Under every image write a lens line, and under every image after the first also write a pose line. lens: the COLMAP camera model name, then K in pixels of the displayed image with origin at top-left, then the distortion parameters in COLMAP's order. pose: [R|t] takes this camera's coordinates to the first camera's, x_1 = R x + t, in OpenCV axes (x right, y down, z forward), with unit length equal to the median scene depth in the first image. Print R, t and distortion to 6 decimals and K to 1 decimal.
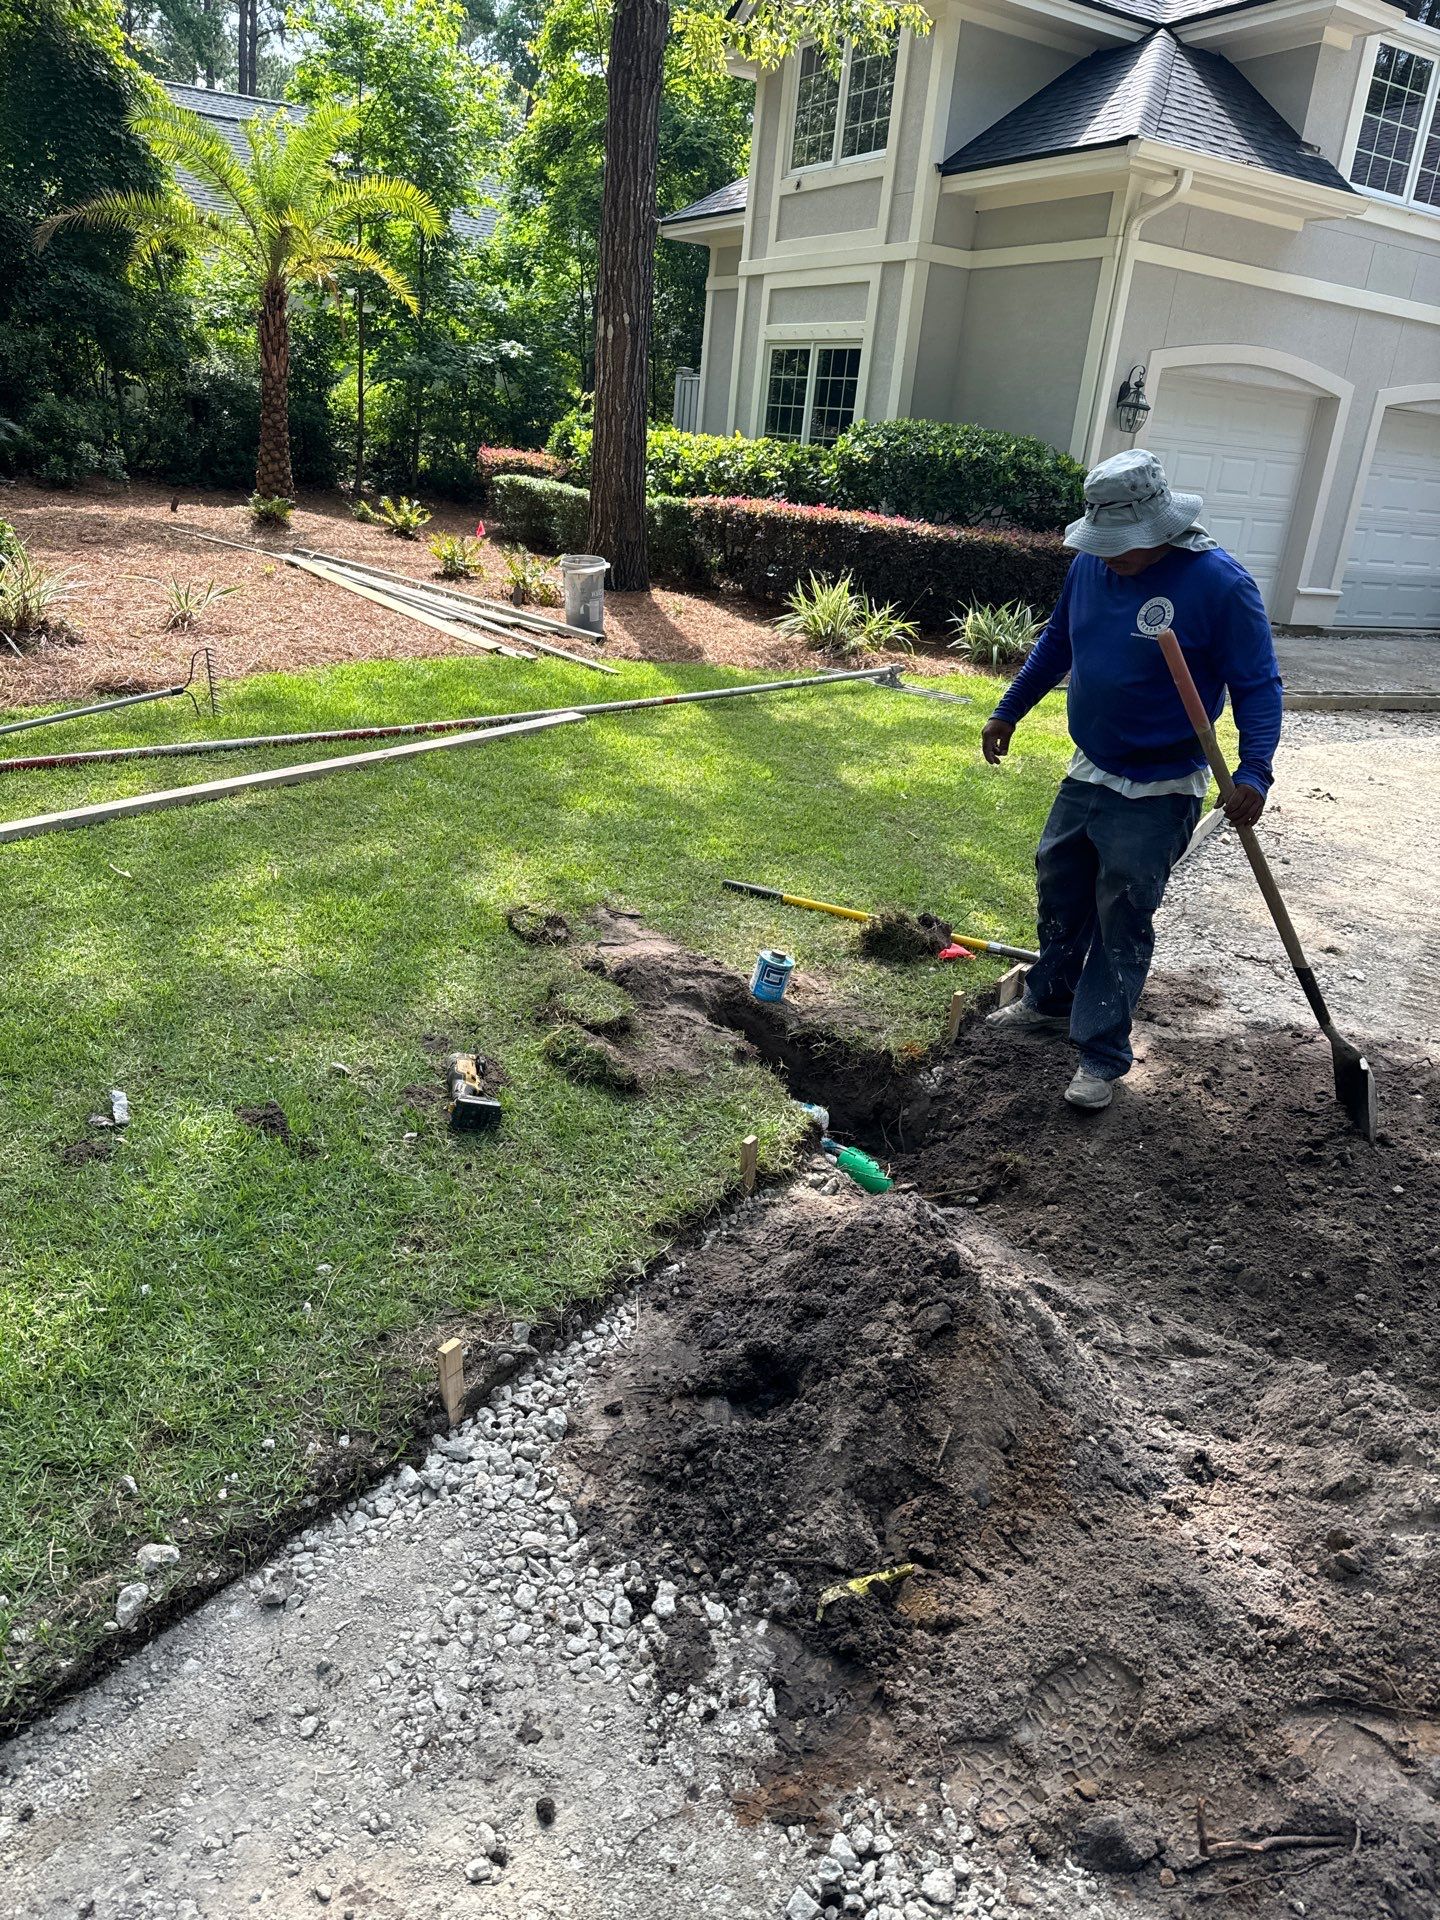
lens RADIAL K [[1347.2, 0, 727.4], [0, 1347.2, 949.7], [0, 0, 1]] dist [0.009126, -0.017650]
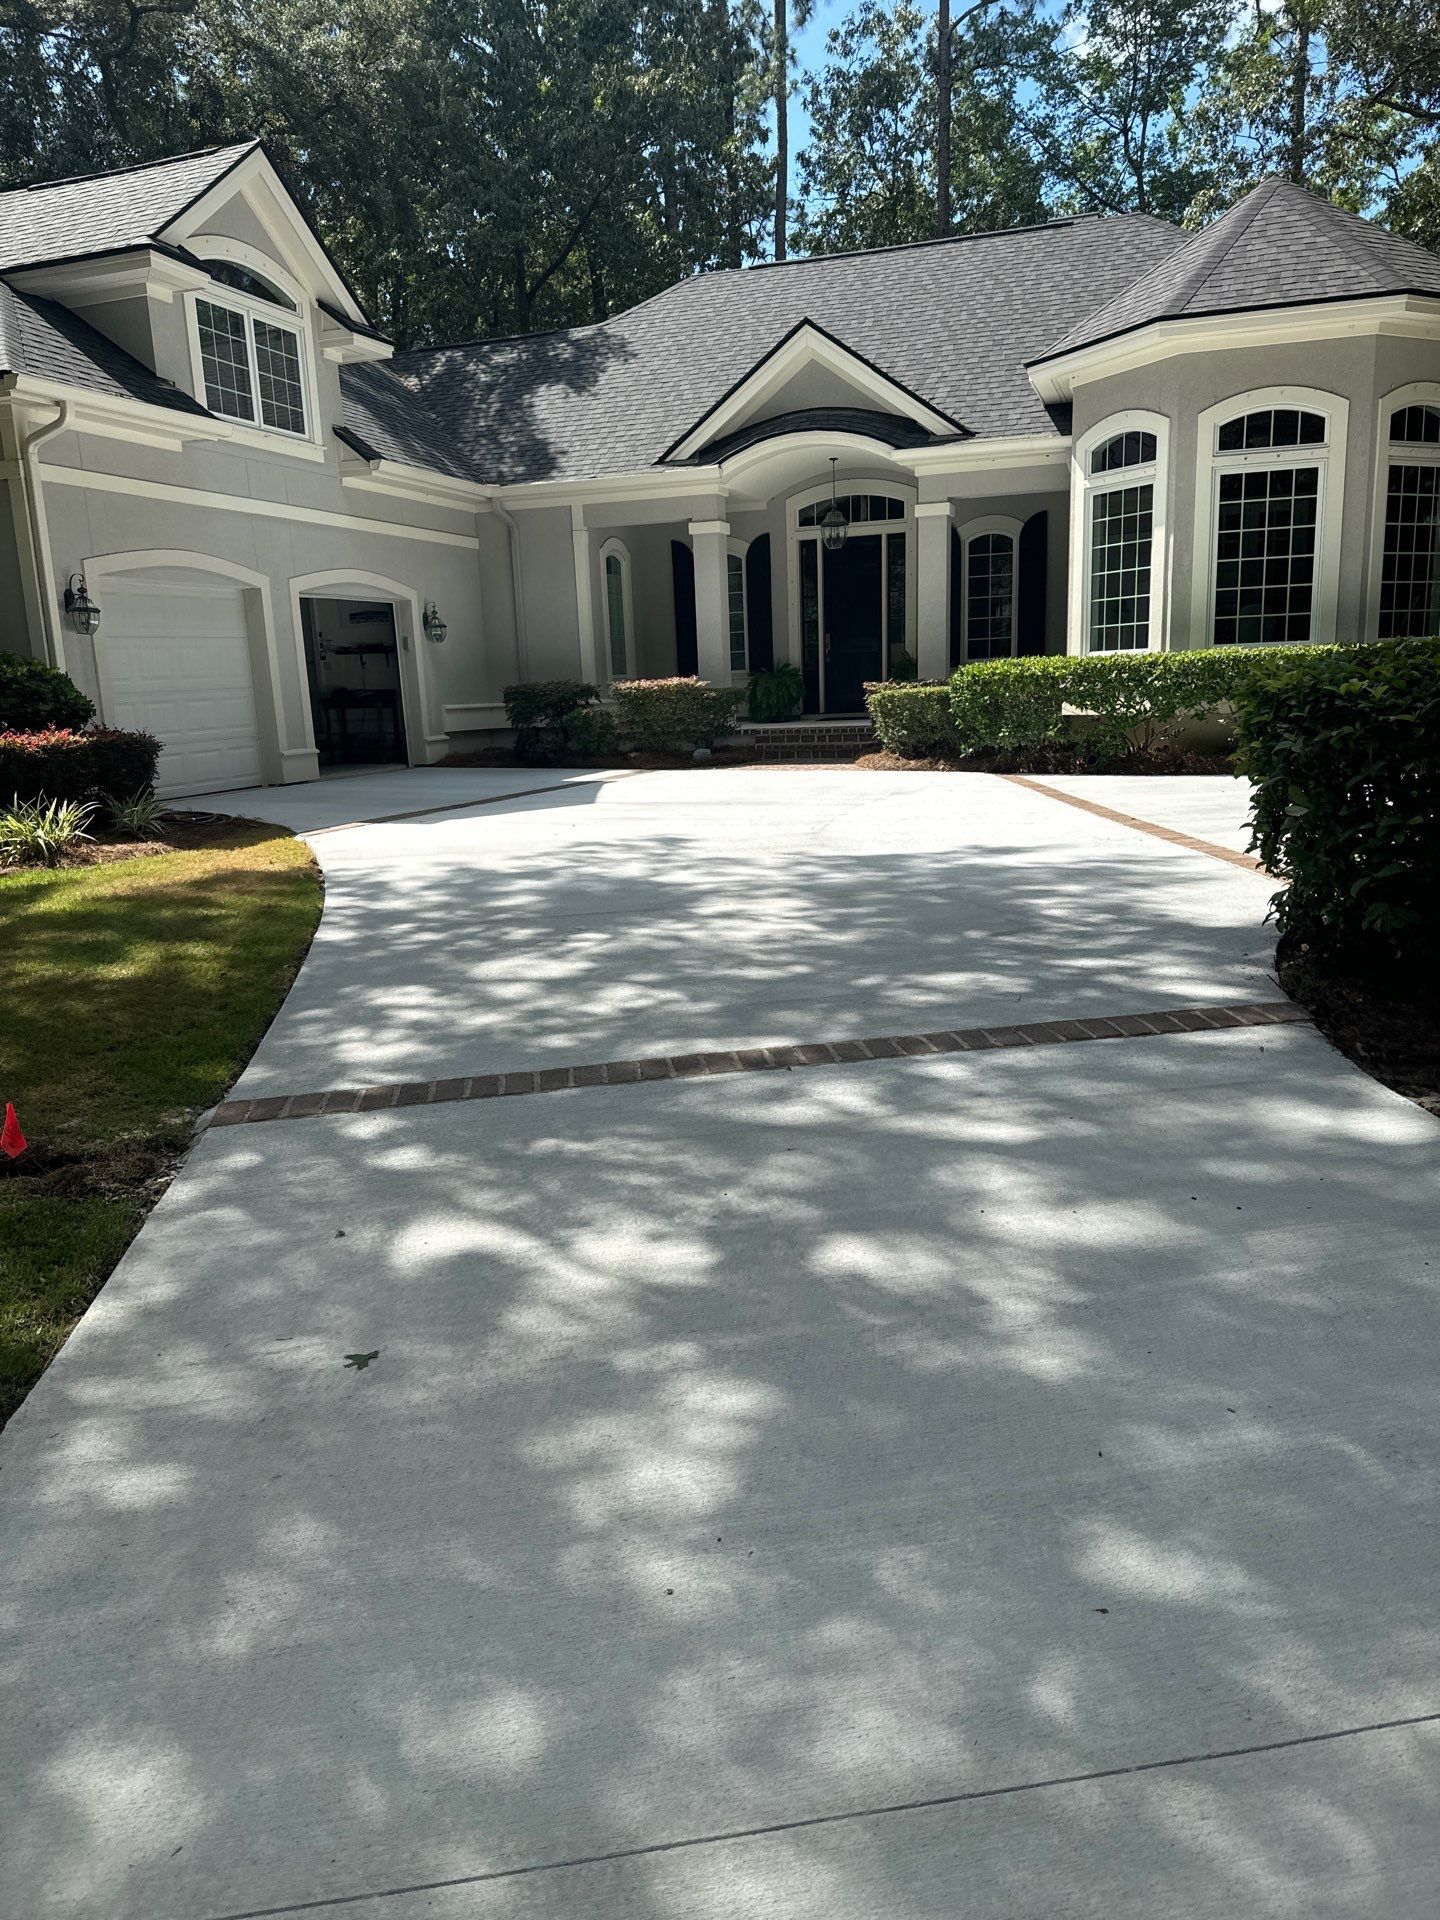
lens RADIAL K [[1342.9, 0, 720.0], [0, 1342.9, 960.0], [0, 0, 1]] dist [0.036910, -0.041882]
pose [[0.731384, -0.258290, 0.631160, -0.292640], [0.335804, 0.941925, -0.003662, 0.113756], [-0.593560, 0.214625, 0.775644, -0.252615]]
